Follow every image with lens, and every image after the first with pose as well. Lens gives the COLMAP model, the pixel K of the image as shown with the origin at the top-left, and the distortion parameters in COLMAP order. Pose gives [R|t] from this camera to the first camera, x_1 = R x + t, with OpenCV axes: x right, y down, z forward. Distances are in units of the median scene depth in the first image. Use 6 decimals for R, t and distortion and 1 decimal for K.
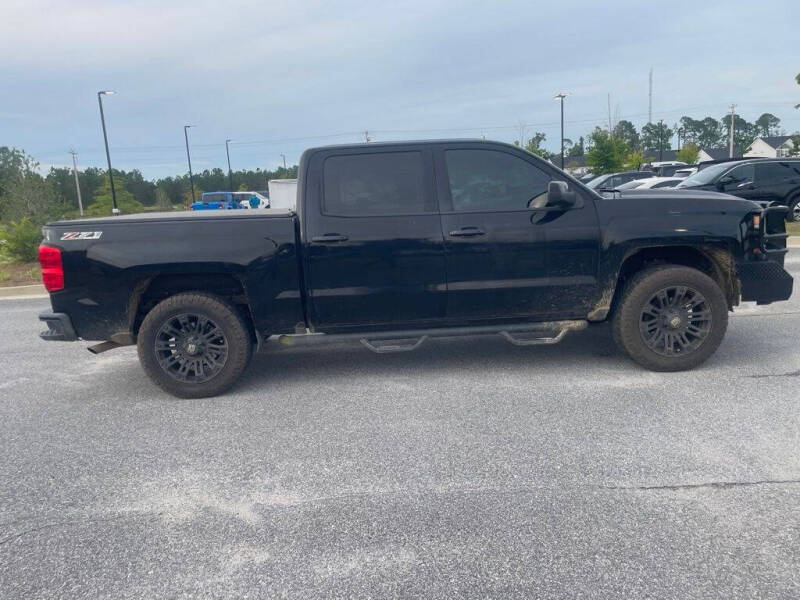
lens RADIAL K [[612.9, 0, 390.3], [0, 612.9, 313.3], [0, 0, 1]] dist [0.075605, -0.087516]
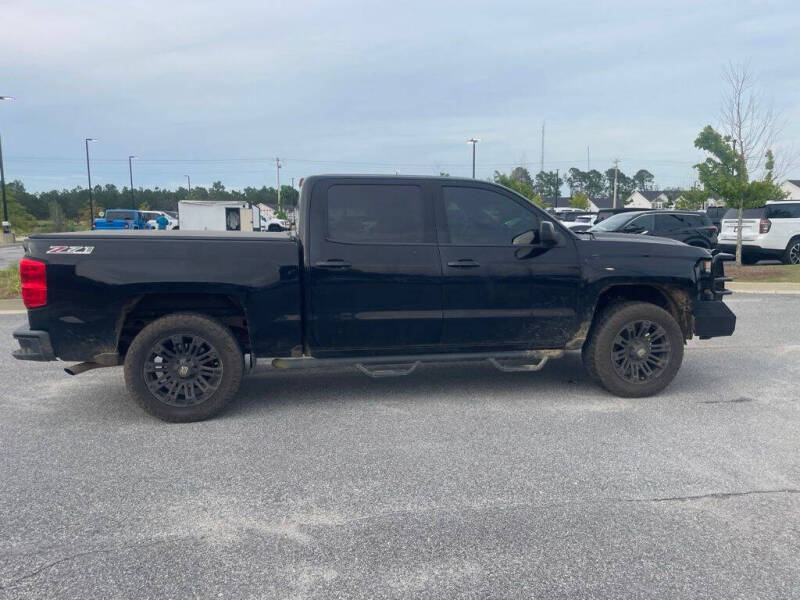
lens RADIAL K [[612.9, 0, 399.4], [0, 612.9, 315.7], [0, 0, 1]] dist [0.075605, -0.087516]
pose [[0.984496, 0.029355, 0.172936, -0.160337], [-0.021512, 0.998661, -0.047054, 0.009430], [-0.174086, 0.042604, 0.983808, -0.017740]]
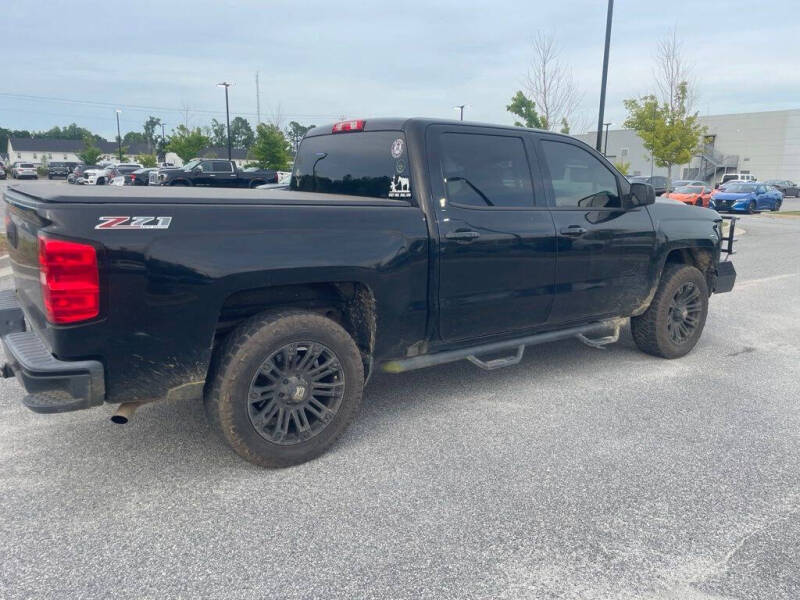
lens RADIAL K [[612.9, 0, 403.0], [0, 612.9, 308.1], [0, 0, 1]] dist [0.075605, -0.087516]
pose [[0.808029, -0.051137, 0.586919, -0.625232], [0.048535, 0.998617, 0.020187, -0.044785], [-0.587140, 0.012174, 0.809394, 0.384856]]
